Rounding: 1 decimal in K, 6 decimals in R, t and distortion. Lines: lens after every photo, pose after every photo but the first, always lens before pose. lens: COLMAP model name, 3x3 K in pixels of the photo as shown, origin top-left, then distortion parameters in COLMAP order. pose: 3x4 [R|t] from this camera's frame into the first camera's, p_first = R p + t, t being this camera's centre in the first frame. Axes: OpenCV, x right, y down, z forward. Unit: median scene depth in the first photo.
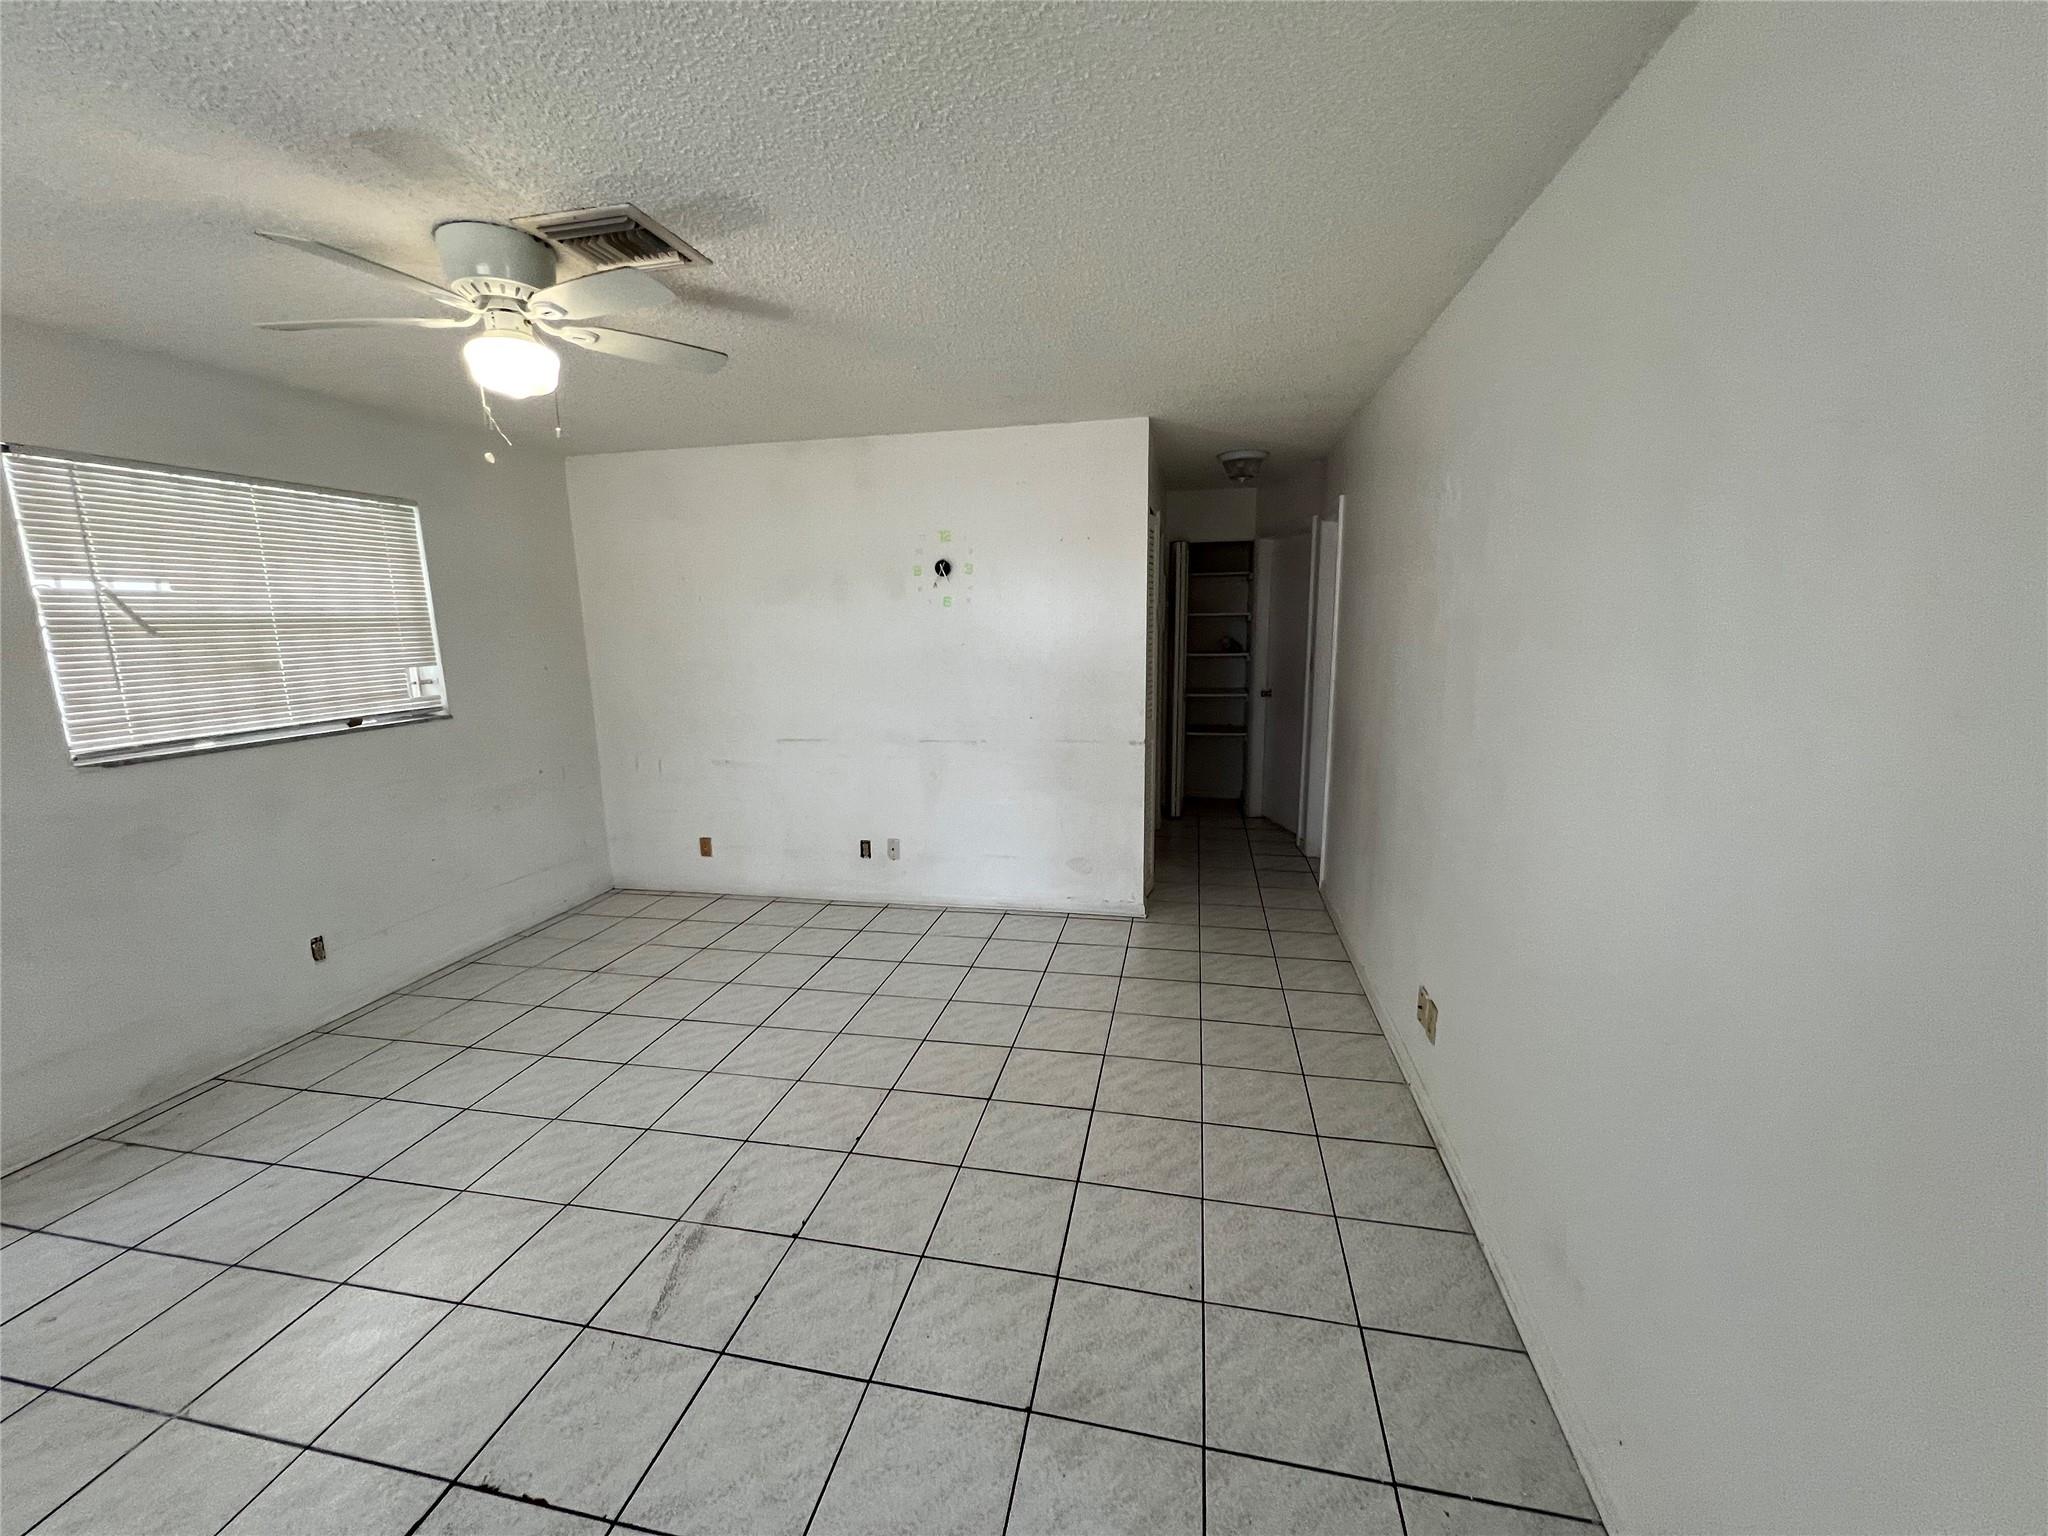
lens RADIAL K [[814.8, 0, 1018.5], [0, 814.8, 768.8], [0, 0, 1]] dist [-0.001099, -0.000427]
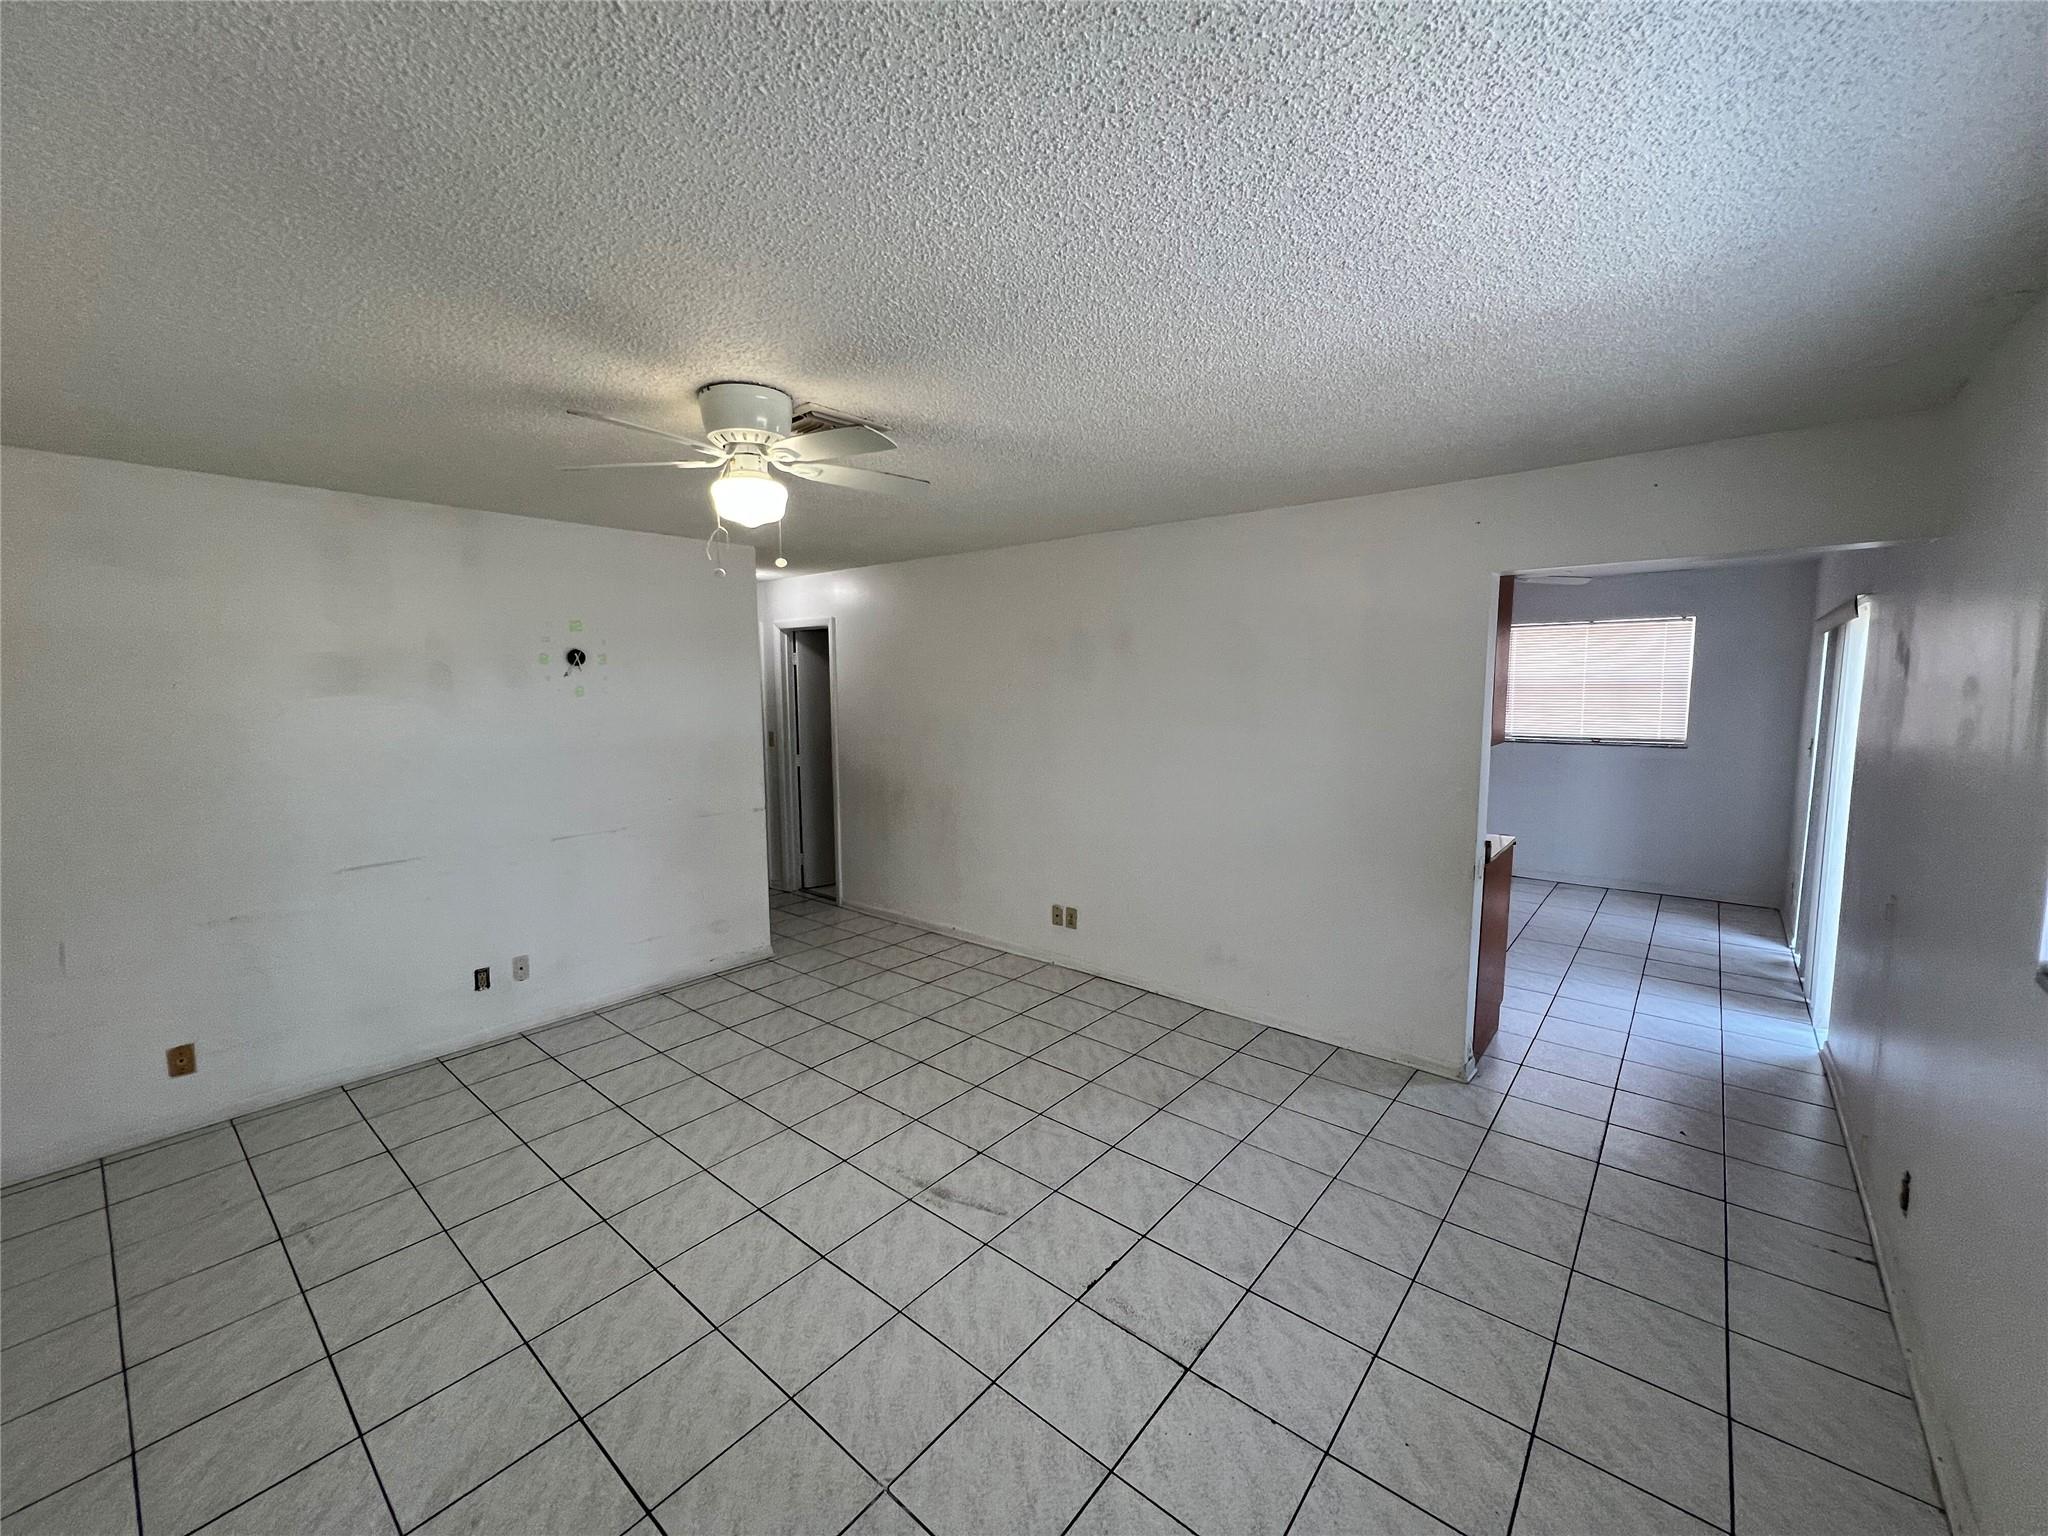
lens RADIAL K [[814.8, 0, 1016.8], [0, 814.8, 775.1], [0, 0, 1]] dist [-0.001099, -0.000427]
pose [[0.475250, -0.086728, 0.875566, -0.859598], [0.157386, 0.987460, 0.012384, -0.044637], [-0.865660, 0.131916, 0.482940, 0.111658]]
